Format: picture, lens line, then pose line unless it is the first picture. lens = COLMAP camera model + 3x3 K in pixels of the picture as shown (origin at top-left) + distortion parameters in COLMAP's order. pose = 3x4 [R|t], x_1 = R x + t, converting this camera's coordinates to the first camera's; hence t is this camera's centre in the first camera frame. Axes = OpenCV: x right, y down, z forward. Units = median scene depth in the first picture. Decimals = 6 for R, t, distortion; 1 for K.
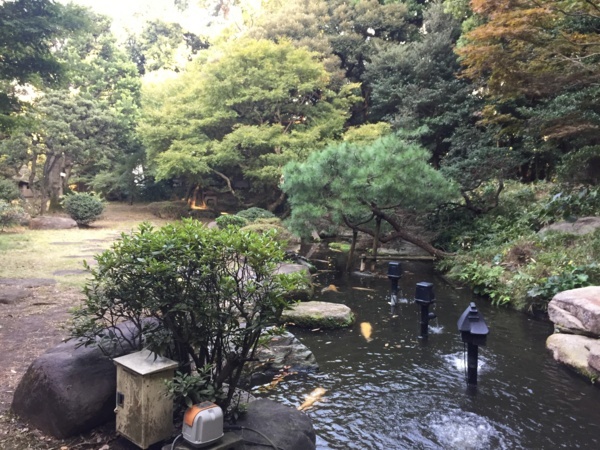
lens RADIAL K [[506.5, 0, 297.7], [0, 506.5, 225.4], [0, 0, 1]] dist [0.034782, -0.019725]
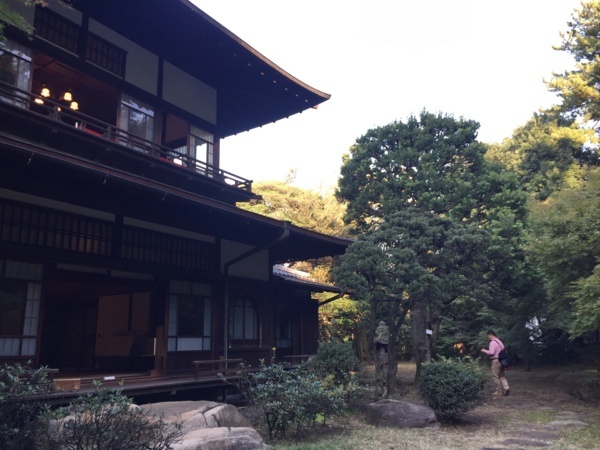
lens RADIAL K [[506.5, 0, 296.9], [0, 506.5, 226.6], [0, 0, 1]] dist [0.034782, -0.019725]
pose [[0.745885, -0.172579, -0.643329, -0.106160], [-0.027550, 0.957031, -0.288673, -0.029182], [0.665505, 0.233041, 0.709080, 0.327683]]
